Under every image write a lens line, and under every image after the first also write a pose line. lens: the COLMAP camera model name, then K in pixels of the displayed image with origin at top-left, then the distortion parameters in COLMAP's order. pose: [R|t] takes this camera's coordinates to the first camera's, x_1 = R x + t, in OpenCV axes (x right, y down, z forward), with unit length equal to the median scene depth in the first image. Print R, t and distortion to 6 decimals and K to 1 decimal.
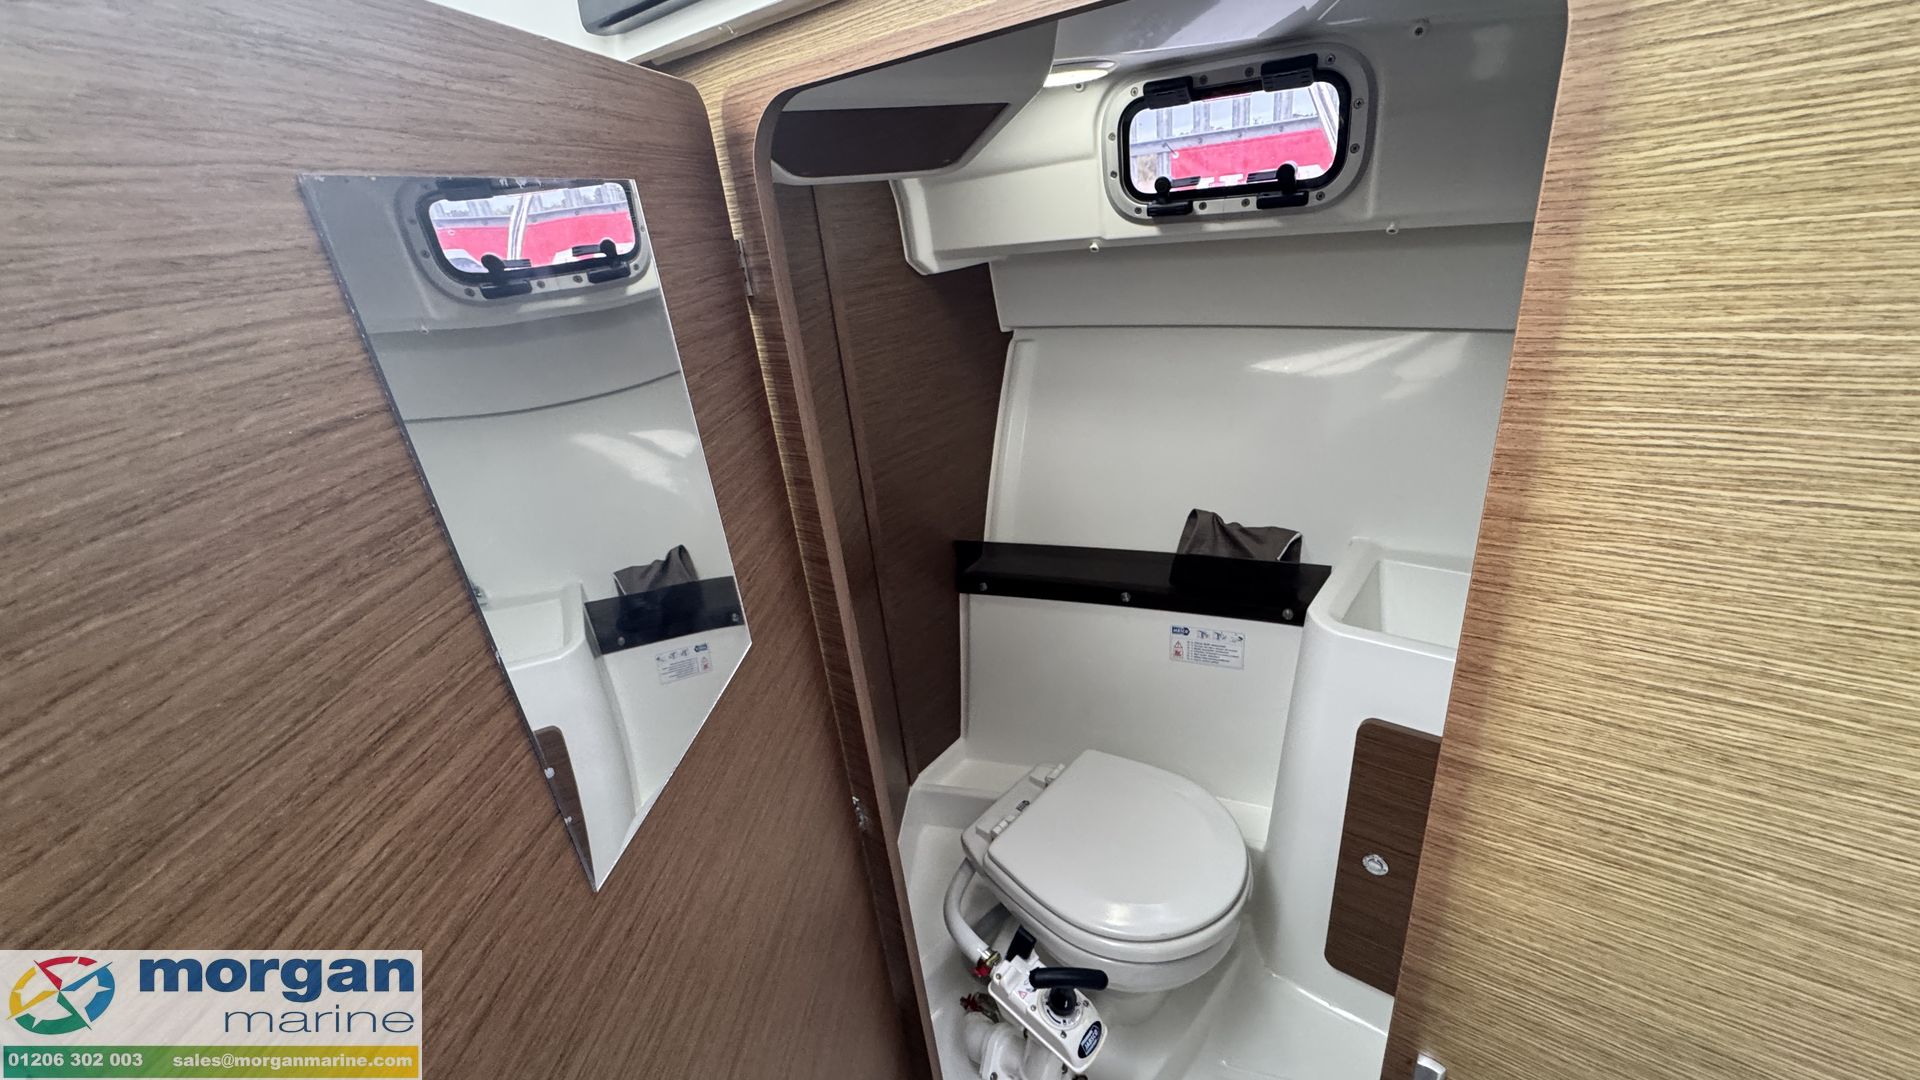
lens RADIAL K [[766.1, 0, 962.4], [0, 766.1, 540.9], [0, 0, 1]] dist [-0.003795, 0.000120]
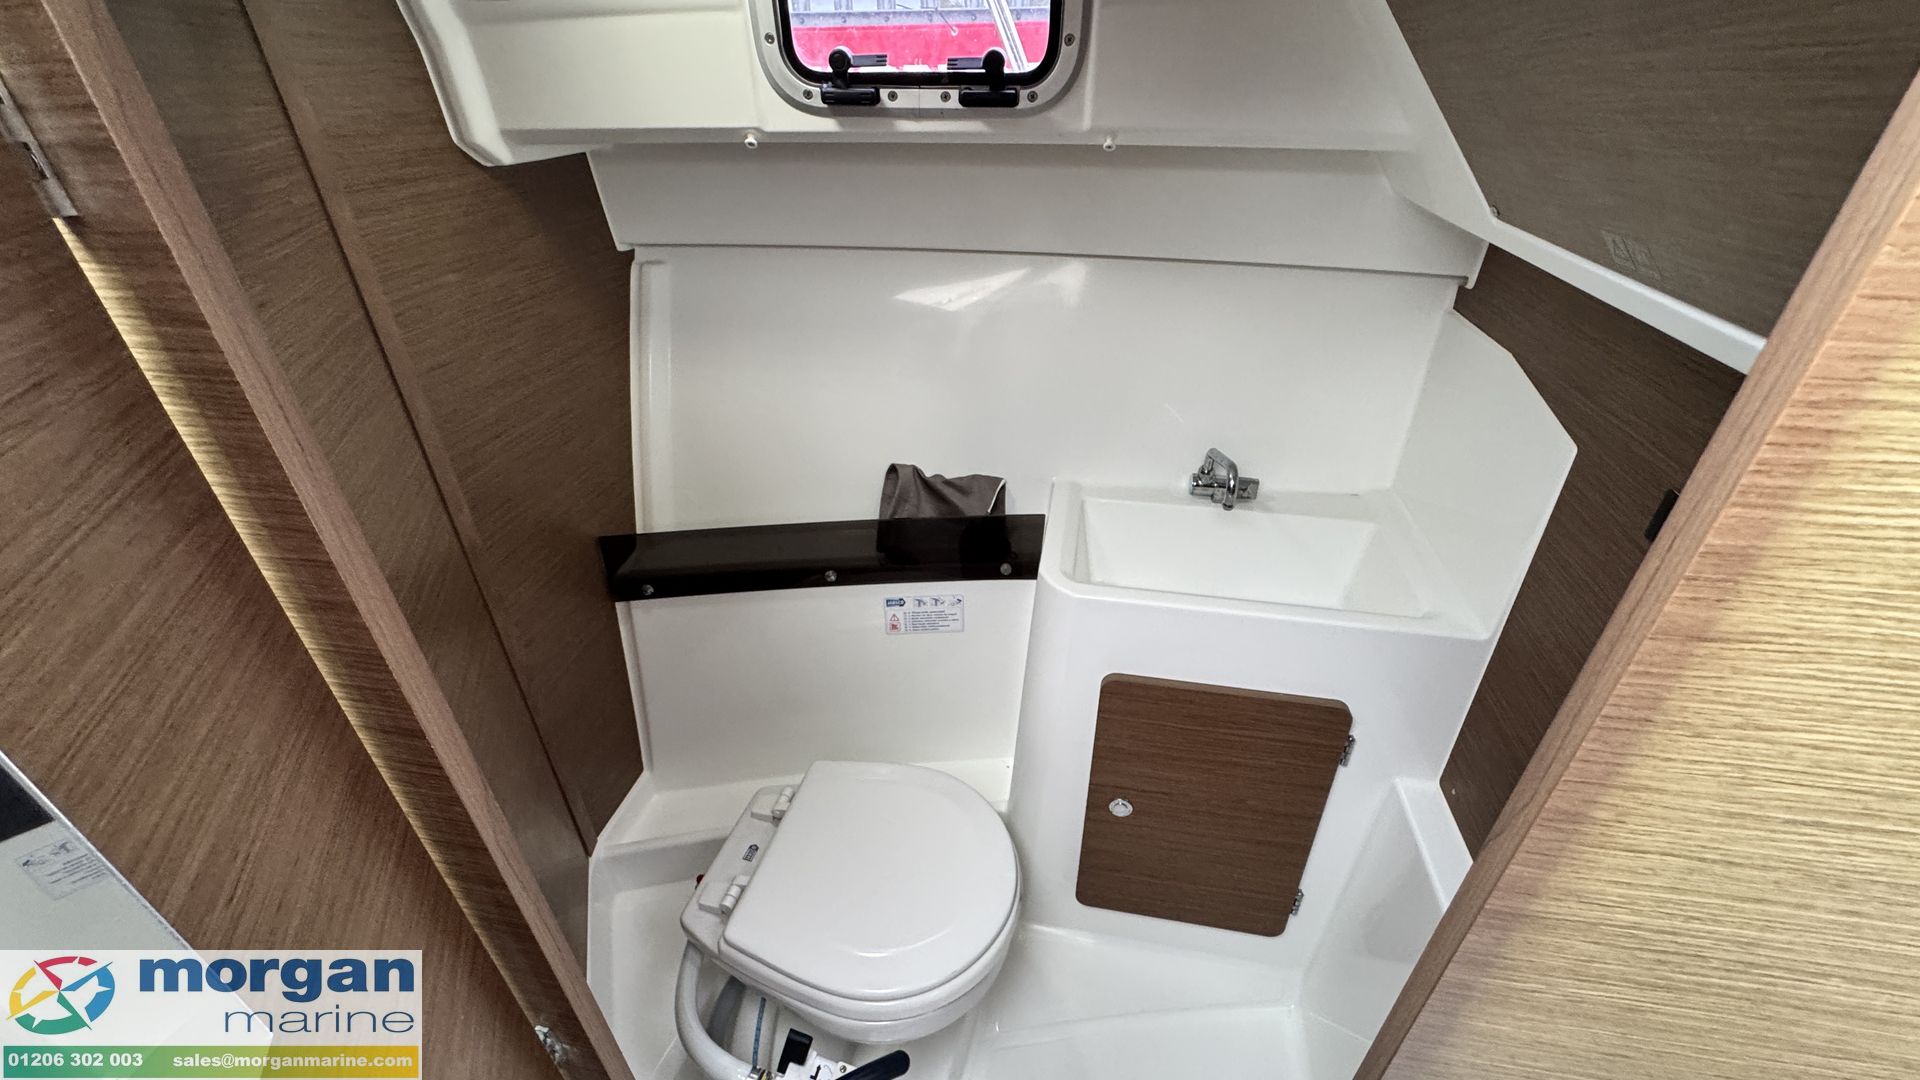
lens RADIAL K [[766.1, 0, 962.4], [0, 766.1, 540.9], [0, 0, 1]] dist [-0.003795, 0.000120]
pose [[0.883646, -0.157113, 0.441005, -0.036740], [0.106047, 0.984693, 0.138322, -0.089953], [-0.455987, -0.075461, 0.886782, 0.237403]]
